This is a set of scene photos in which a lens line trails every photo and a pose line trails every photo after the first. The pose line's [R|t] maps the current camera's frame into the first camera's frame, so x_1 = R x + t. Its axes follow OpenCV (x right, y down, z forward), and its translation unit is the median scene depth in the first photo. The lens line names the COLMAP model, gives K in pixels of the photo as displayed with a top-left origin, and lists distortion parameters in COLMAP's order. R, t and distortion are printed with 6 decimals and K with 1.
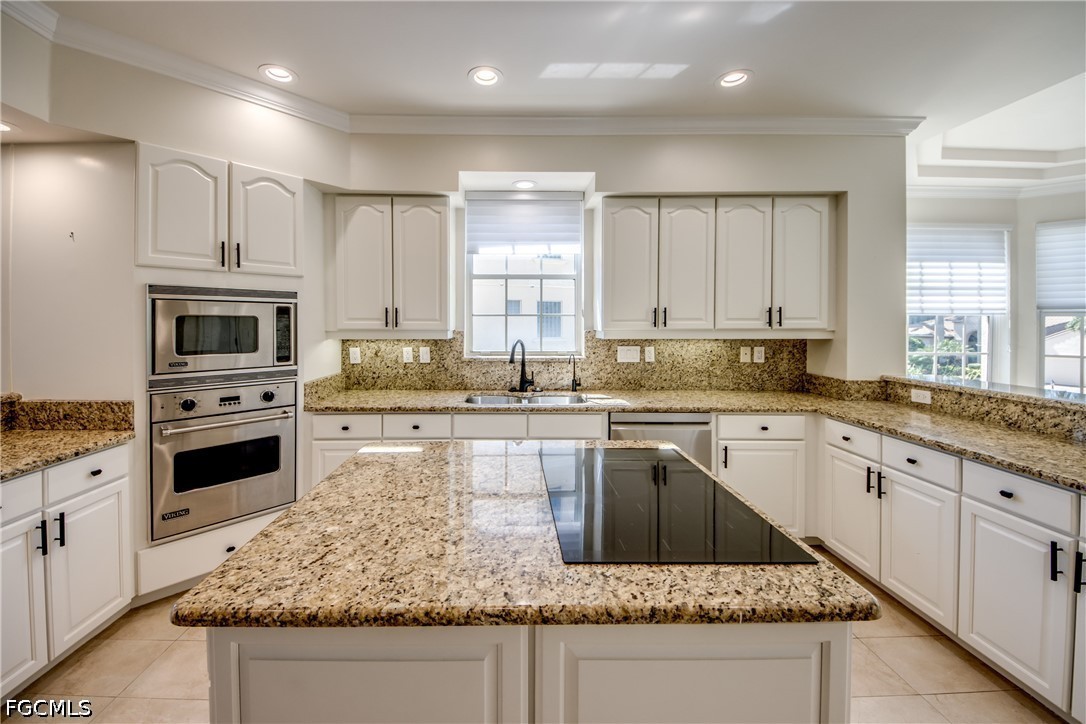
lens RADIAL K [[418.5, 0, 517.5], [0, 418.5, 326.4], [0, 0, 1]] dist [0.022114, -0.014323]
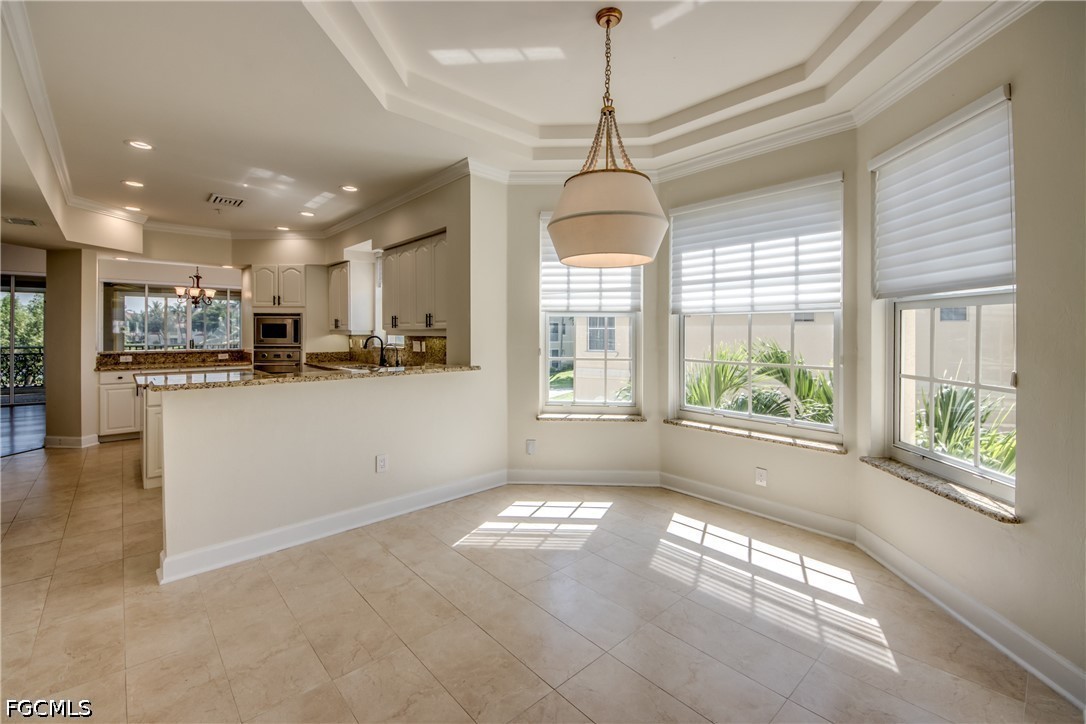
lens RADIAL K [[458.5, 0, 558.0], [0, 458.5, 338.6], [0, 0, 1]] dist [-0.014321, -0.003873]
pose [[0.684391, 0.012488, -0.729009, 2.292142], [-0.008064, 0.999922, 0.009559, 0.023181], [0.729071, -0.000664, 0.684438, 0.293236]]
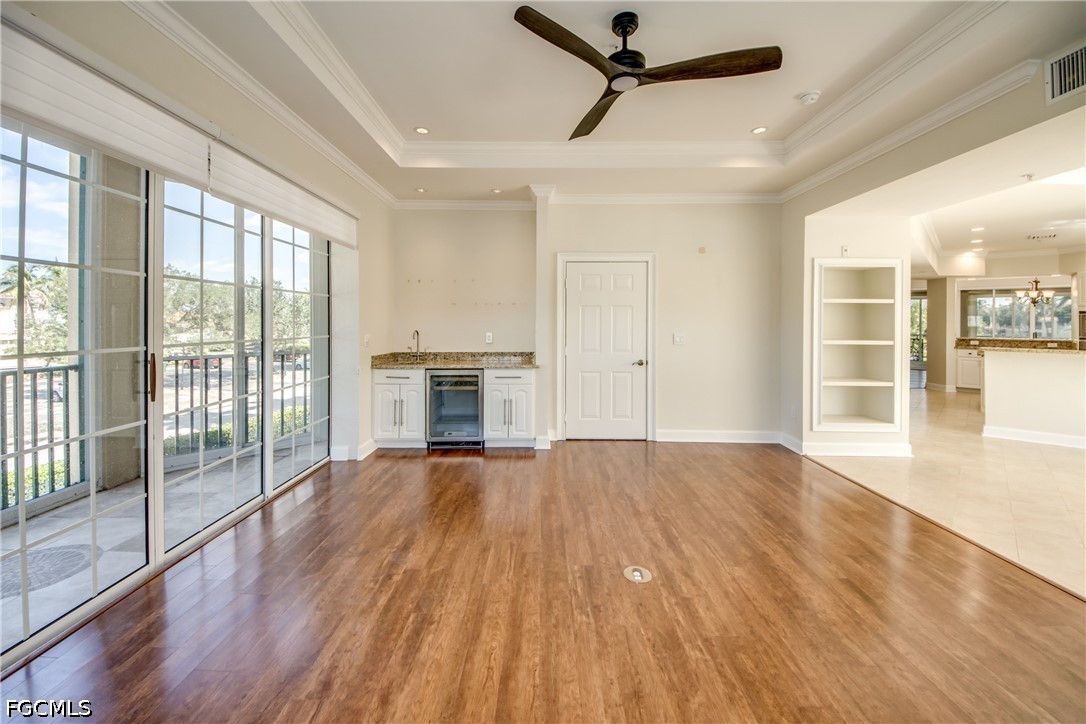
lens RADIAL K [[418.5, 0, 536.0], [0, 418.5, 315.0], [0, 0, 1]] dist [0.022114, -0.014323]
pose [[-0.735826, -0.014926, -0.677006, 4.023548], [-0.013004, 0.999884, -0.007910, 0.018051], [0.677045, 0.002983, -0.735935, 0.369103]]
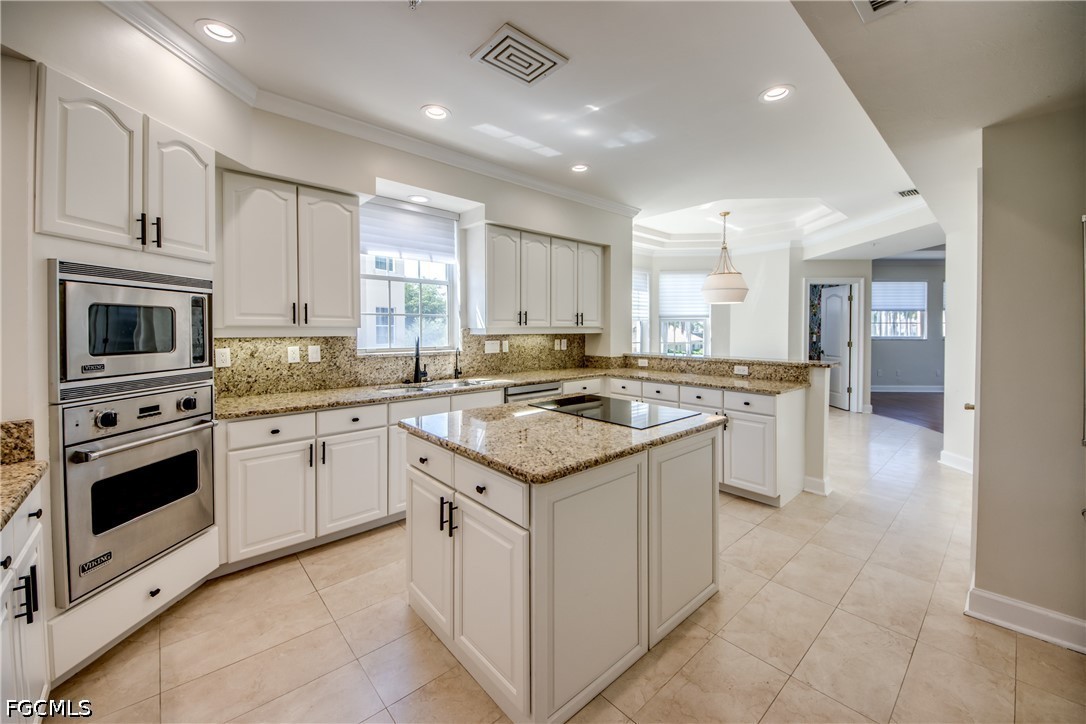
lens RADIAL K [[418.5, 0, 548.4], [0, 418.5, 331.2], [0, 0, 1]] dist [0.022114, -0.014323]
pose [[0.747665, -0.004964, 0.664058, -0.571823], [0.005840, 0.999983, 0.000901, 0.023490], [-0.664051, 0.003205, 0.747681, -0.094956]]
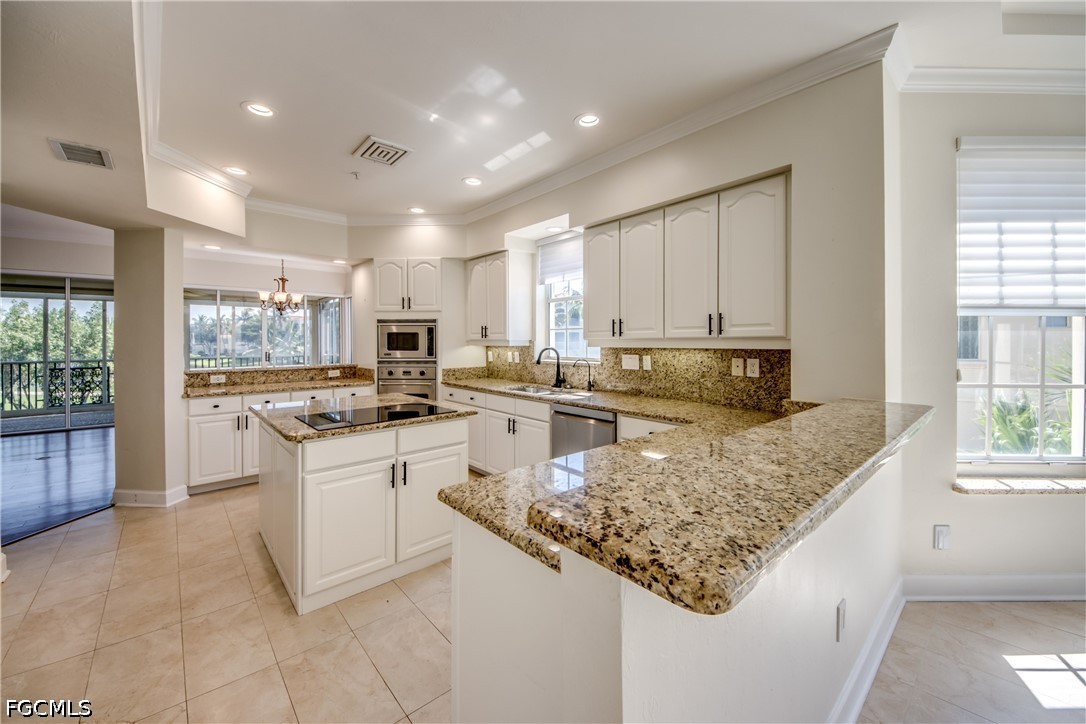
lens RADIAL K [[418.5, 0, 549.3], [0, 418.5, 345.1], [0, 0, 1]] dist [0.022114, -0.014323]
pose [[0.660246, 0.006292, -0.751023, 1.189458], [-0.002699, 0.999978, 0.006005, 0.020409], [0.751045, -0.001938, 0.660249, 0.141289]]
